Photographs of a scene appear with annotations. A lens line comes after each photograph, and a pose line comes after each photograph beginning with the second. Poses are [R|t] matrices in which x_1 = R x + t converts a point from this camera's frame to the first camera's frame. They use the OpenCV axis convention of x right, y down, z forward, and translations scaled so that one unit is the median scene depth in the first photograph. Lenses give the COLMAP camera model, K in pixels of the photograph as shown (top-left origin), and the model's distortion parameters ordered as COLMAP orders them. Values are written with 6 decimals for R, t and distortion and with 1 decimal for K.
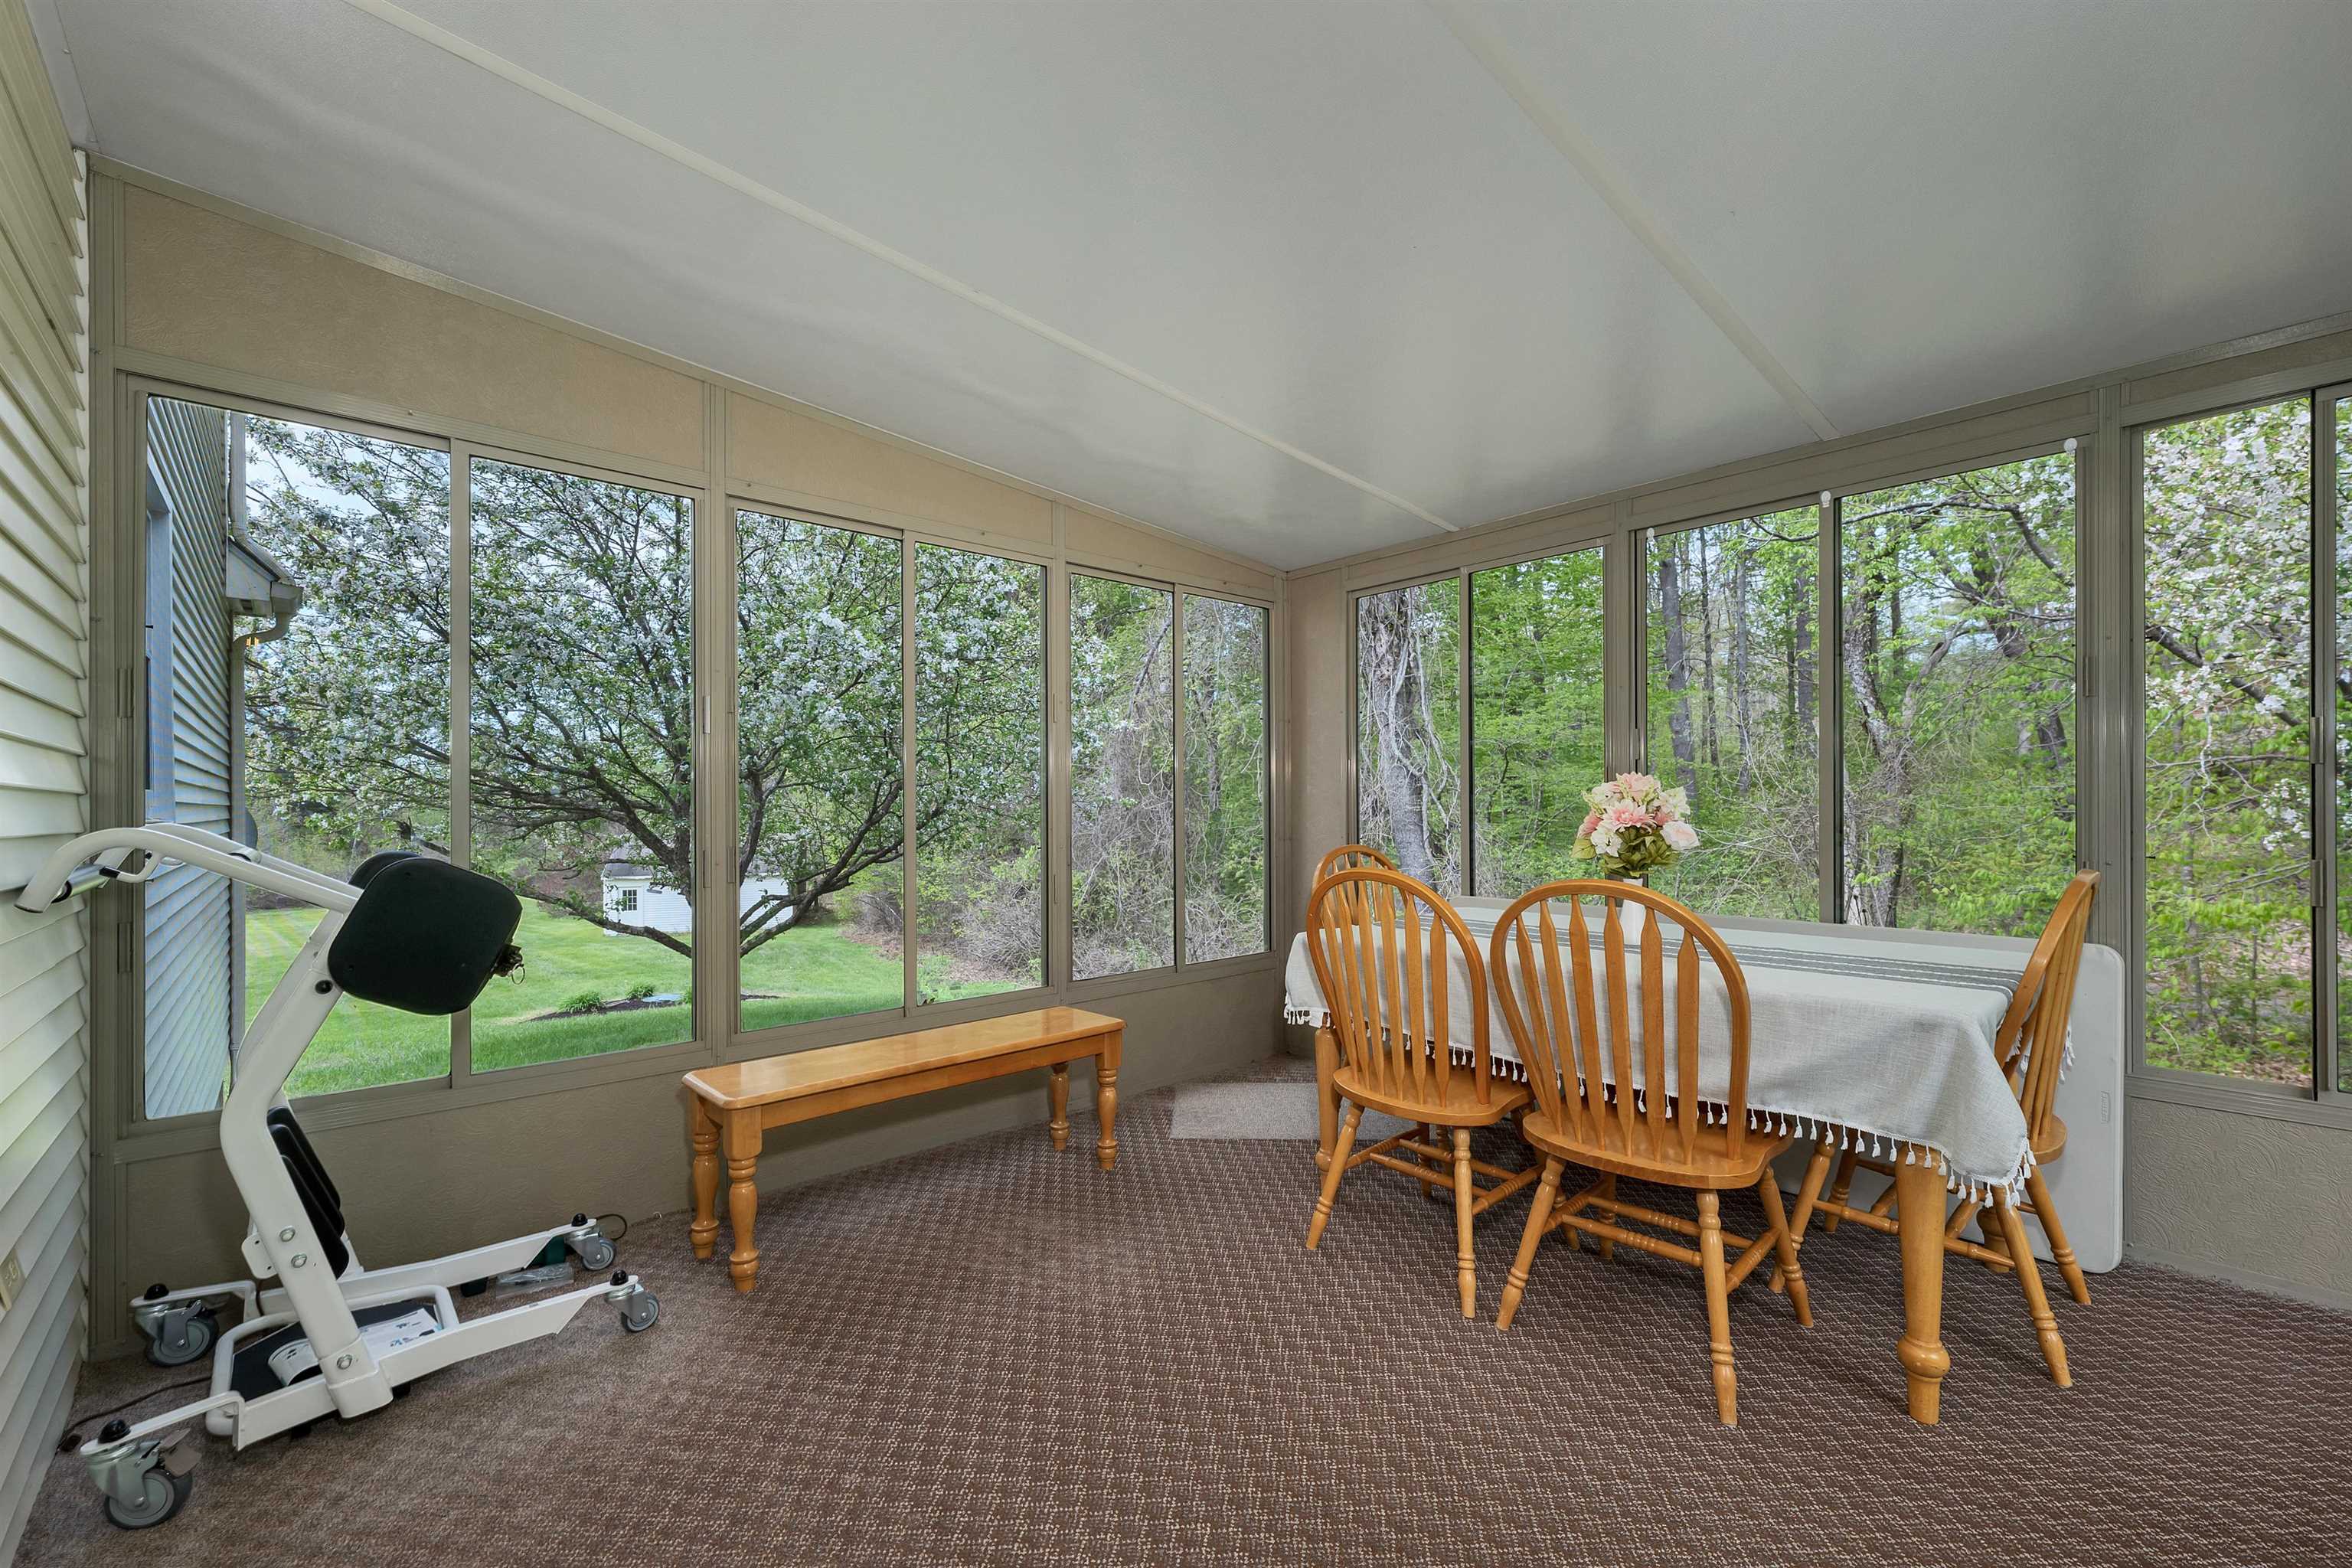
lens RADIAL K [[971.4, 0, 1171.8], [0, 971.4, 803.8], [0, 0, 1]] dist [0.001491, 0.000202]
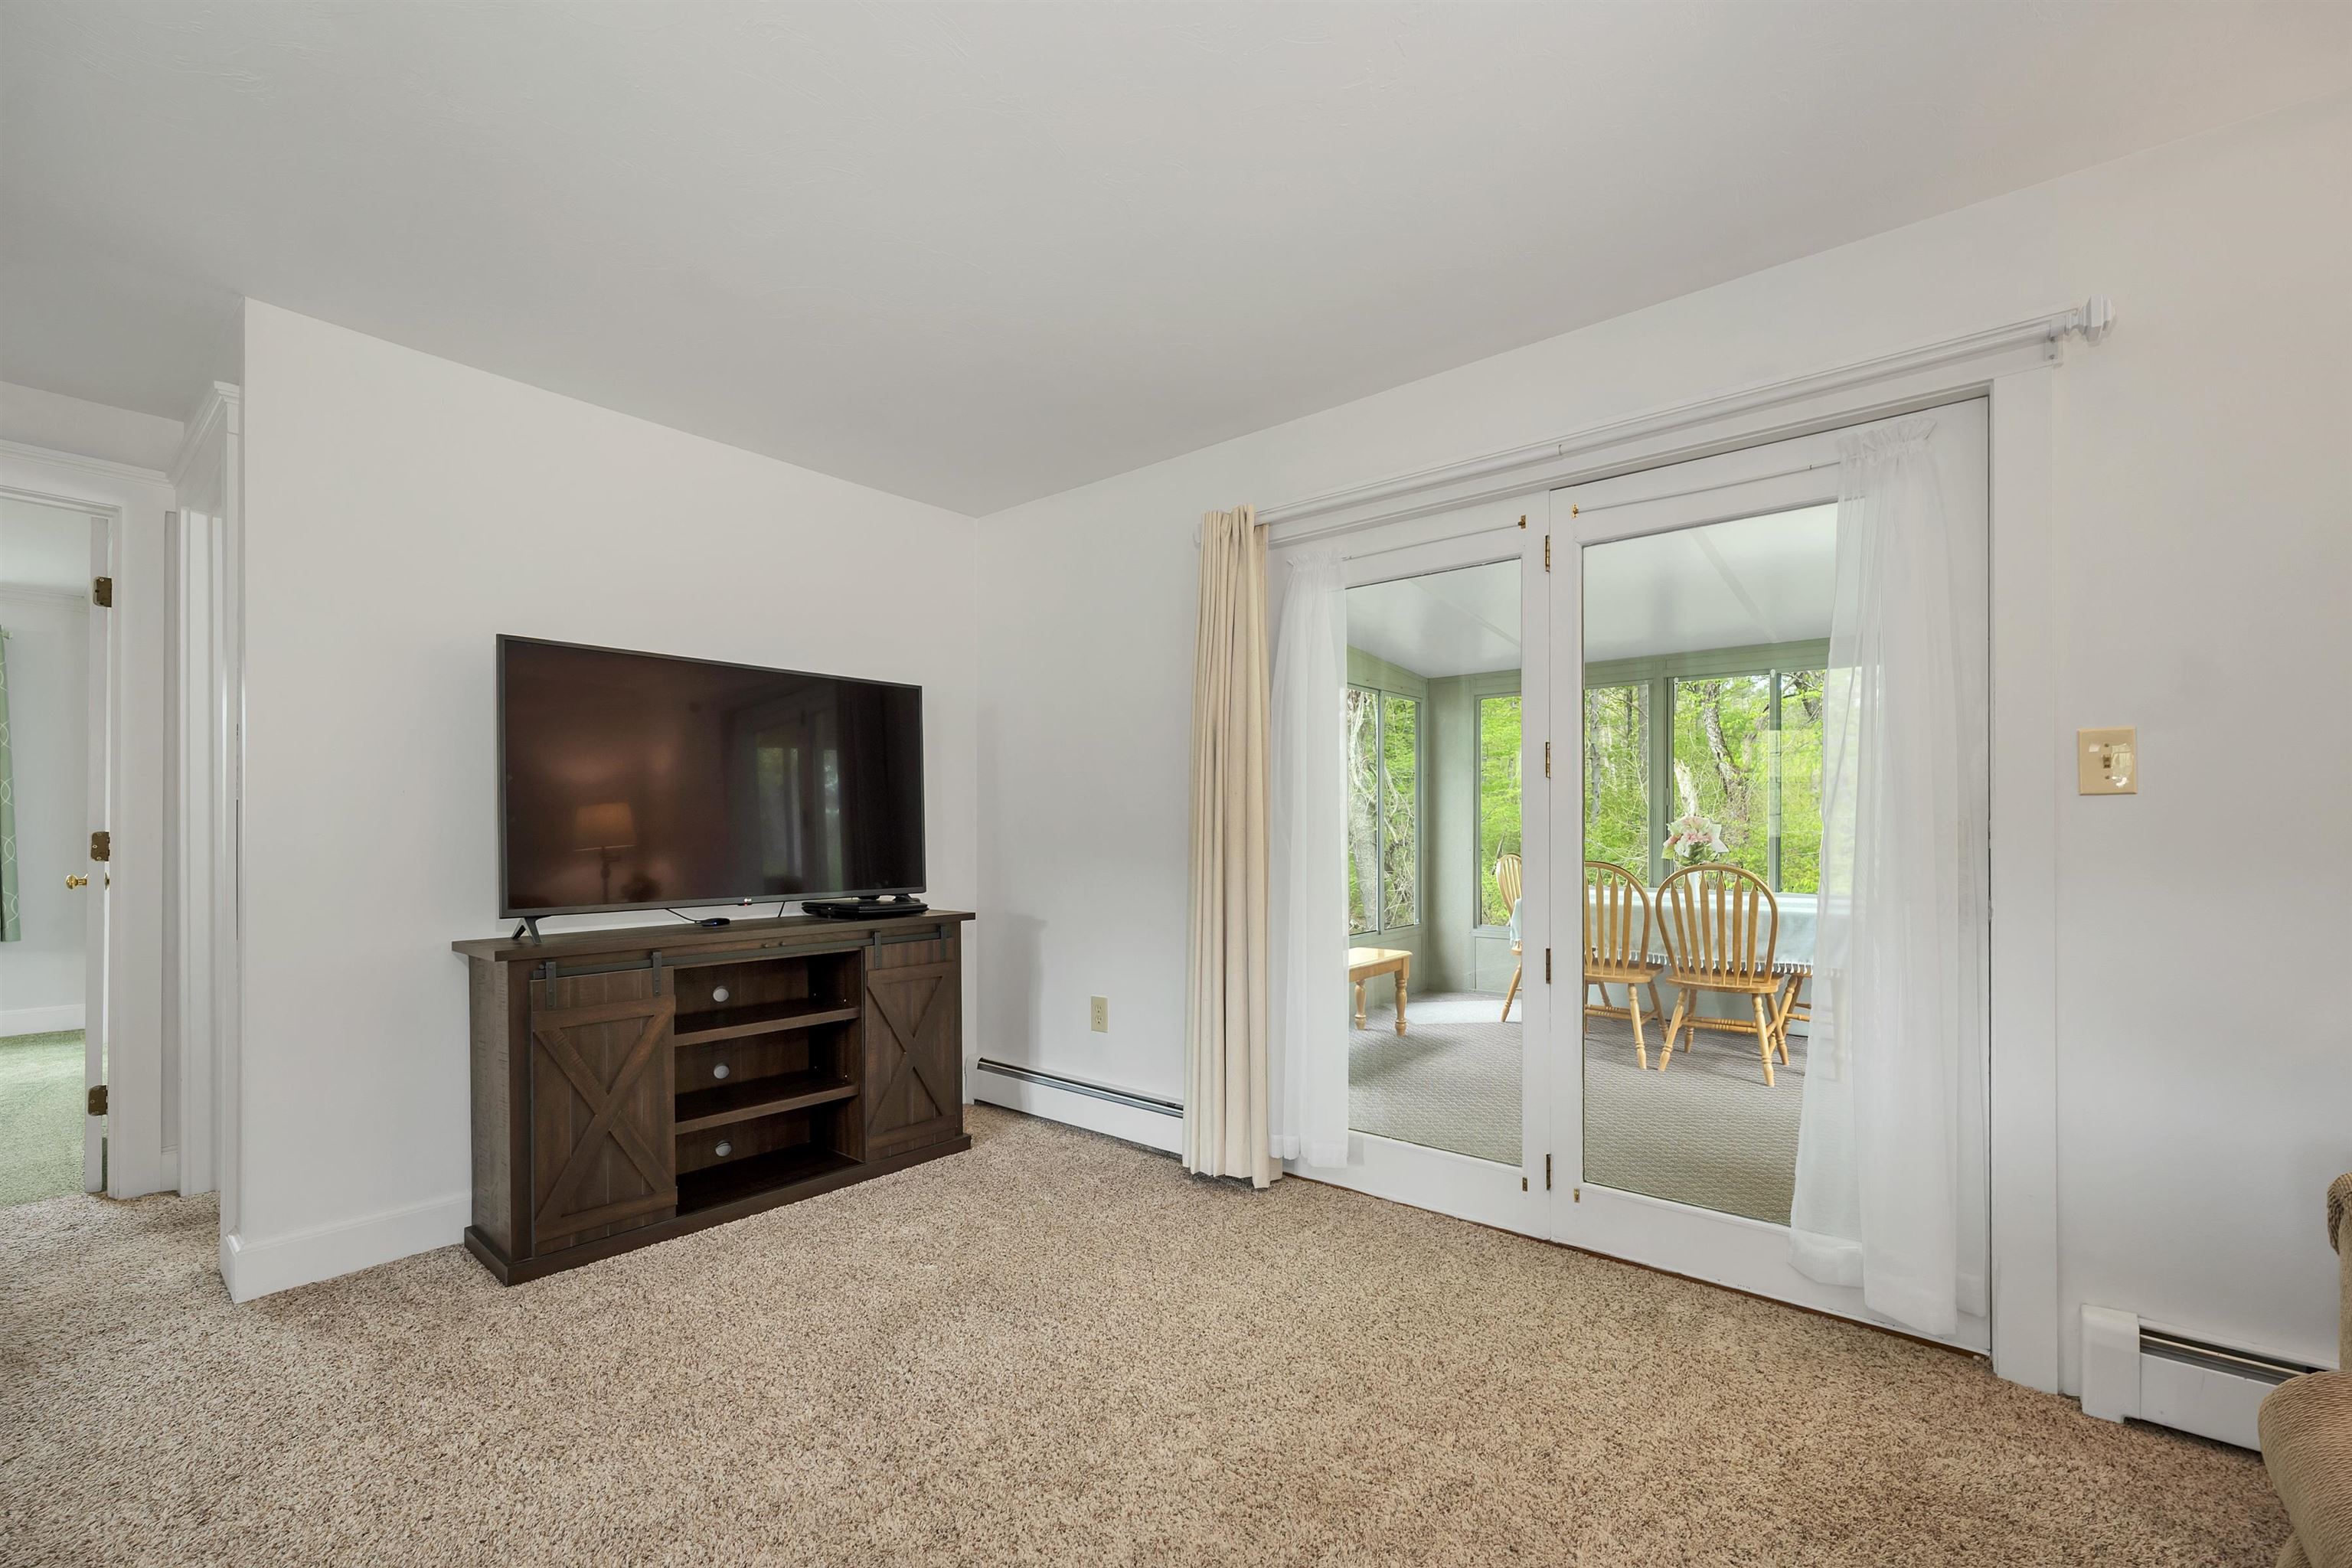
lens RADIAL K [[971.4, 0, 1171.8], [0, 971.4, 803.8], [0, 0, 1]] dist [0.001491, 0.000202]
pose [[0.989904, 0.007751, 0.141528, -0.888599], [-0.004981, 0.999789, -0.019916, -0.010447], [-0.141653, 0.019010, 0.989734, -0.845692]]
